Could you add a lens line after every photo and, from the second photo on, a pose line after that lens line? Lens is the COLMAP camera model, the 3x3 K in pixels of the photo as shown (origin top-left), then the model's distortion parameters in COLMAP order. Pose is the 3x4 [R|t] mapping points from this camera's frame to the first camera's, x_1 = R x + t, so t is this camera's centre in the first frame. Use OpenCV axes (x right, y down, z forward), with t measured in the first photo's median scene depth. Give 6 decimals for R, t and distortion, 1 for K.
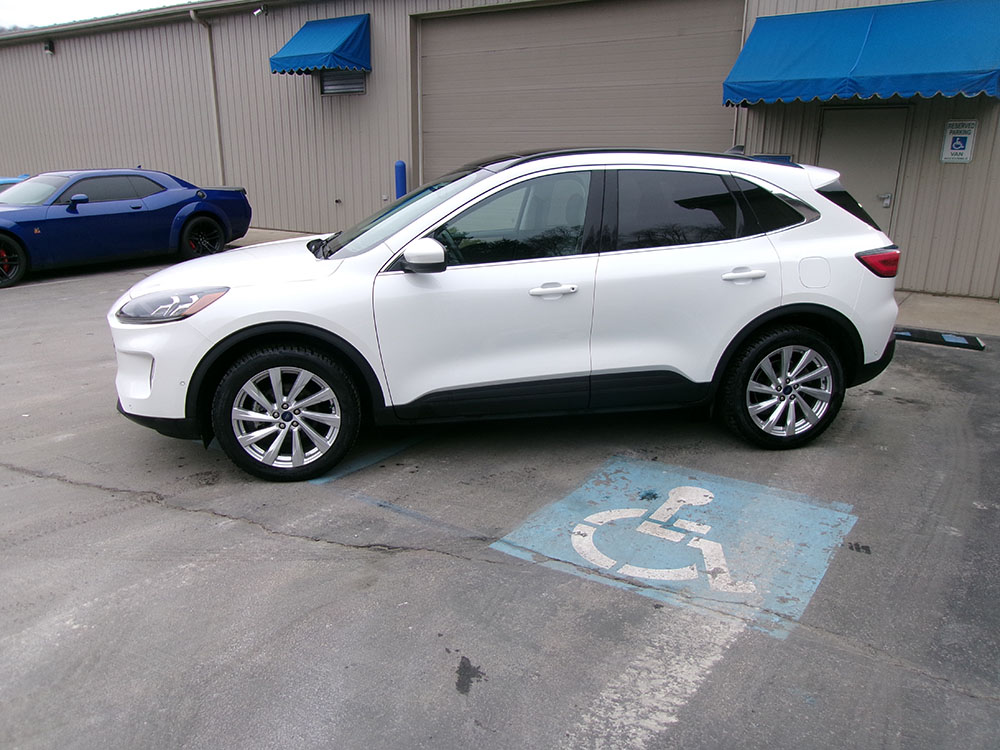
lens RADIAL K [[779.9, 0, 495.7], [0, 779.9, 380.6], [0, 0, 1]] dist [-0.004931, 0.022149]
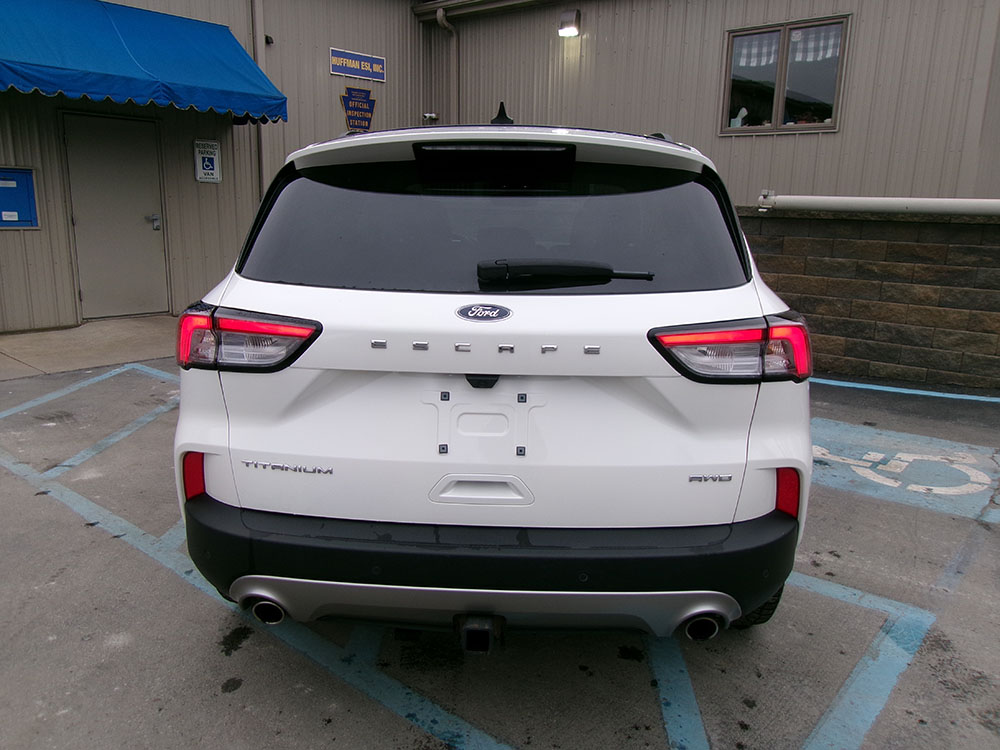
lens RADIAL K [[779.9, 0, 496.1], [0, 779.9, 371.3], [0, 0, 1]] dist [-0.004931, 0.022149]
pose [[0.090106, -0.214149, 0.972636, -0.430854], [0.264289, 0.946736, 0.183962, -0.144688], [-0.960225, 0.240481, 0.141904, 0.597522]]
